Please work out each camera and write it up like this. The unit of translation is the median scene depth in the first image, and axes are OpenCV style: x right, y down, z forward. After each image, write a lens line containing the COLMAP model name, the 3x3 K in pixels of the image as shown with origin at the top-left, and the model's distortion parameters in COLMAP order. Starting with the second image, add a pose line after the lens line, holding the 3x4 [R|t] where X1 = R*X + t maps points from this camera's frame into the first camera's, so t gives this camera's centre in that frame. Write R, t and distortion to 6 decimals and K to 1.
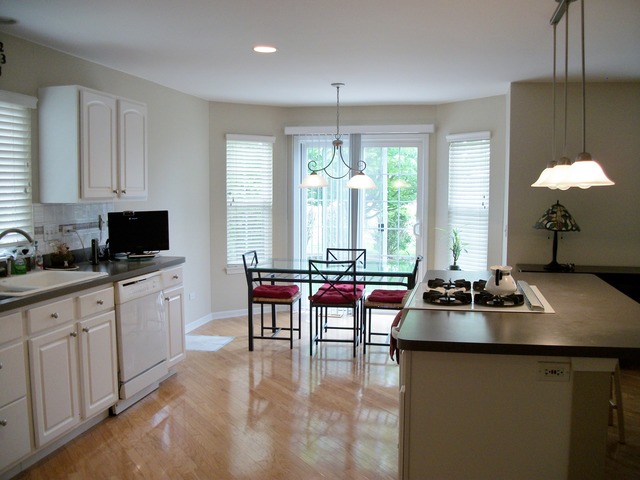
lens RADIAL K [[613.2, 0, 329.5], [0, 613.2, 241.3], [0, 0, 1]] dist [-0.130367, 0.006880]
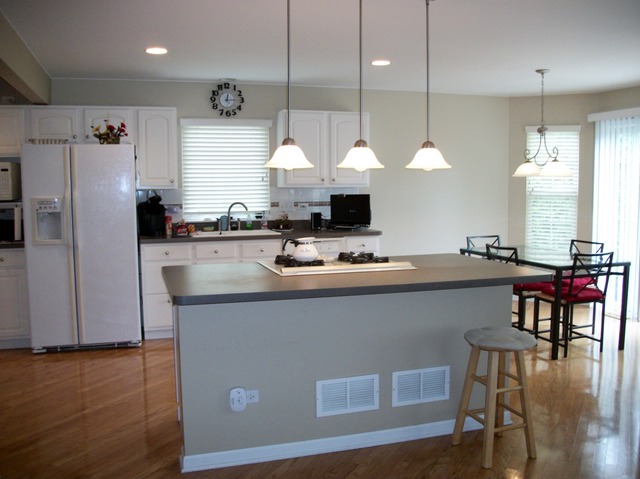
lens RADIAL K [[613.2, 0, 329.5], [0, 613.2, 240.8], [0, 0, 1]] dist [-0.130367, 0.006880]
pose [[0.500364, 0.073075, -0.862726, 0.876624], [-0.066070, 0.996749, 0.046107, -0.006783], [0.863291, 0.033930, 0.503565, 0.283764]]
